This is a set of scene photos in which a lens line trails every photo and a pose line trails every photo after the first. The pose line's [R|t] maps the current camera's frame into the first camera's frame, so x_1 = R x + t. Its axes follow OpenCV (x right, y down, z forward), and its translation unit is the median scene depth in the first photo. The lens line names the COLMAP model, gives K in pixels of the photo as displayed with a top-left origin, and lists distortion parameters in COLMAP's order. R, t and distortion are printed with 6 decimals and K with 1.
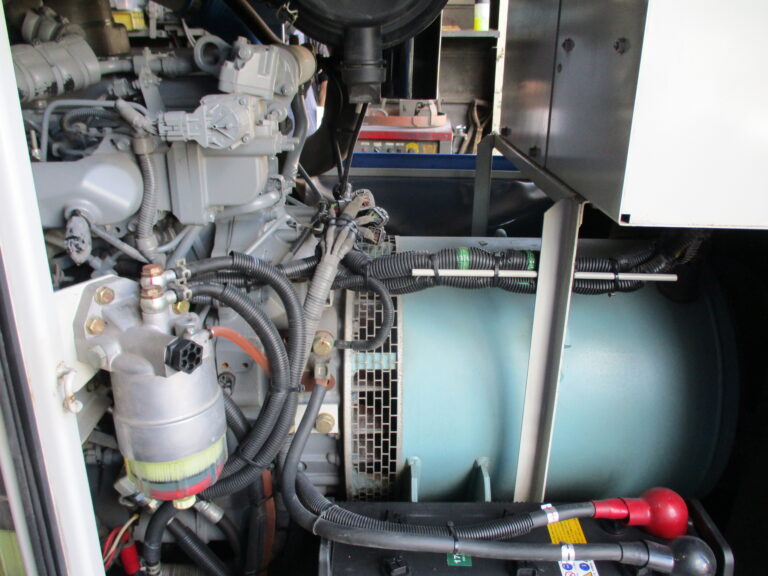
lens RADIAL K [[656.8, 0, 384.0], [0, 656.8, 288.0], [0, 0, 1]] dist [-0.012787, -0.001415]
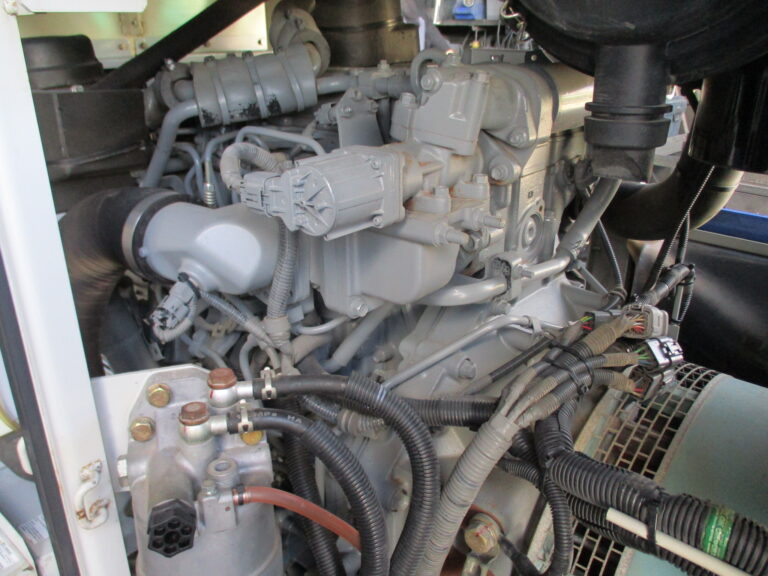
lens RADIAL K [[656.8, 0, 384.0], [0, 656.8, 288.0], [0, 0, 1]] dist [-0.012787, -0.001415]
pose [[0.756310, 0.241096, -0.608168, 0.183530], [-0.222205, 0.969020, 0.107817, -0.216339], [0.615321, 0.053594, 0.786452, 0.465045]]
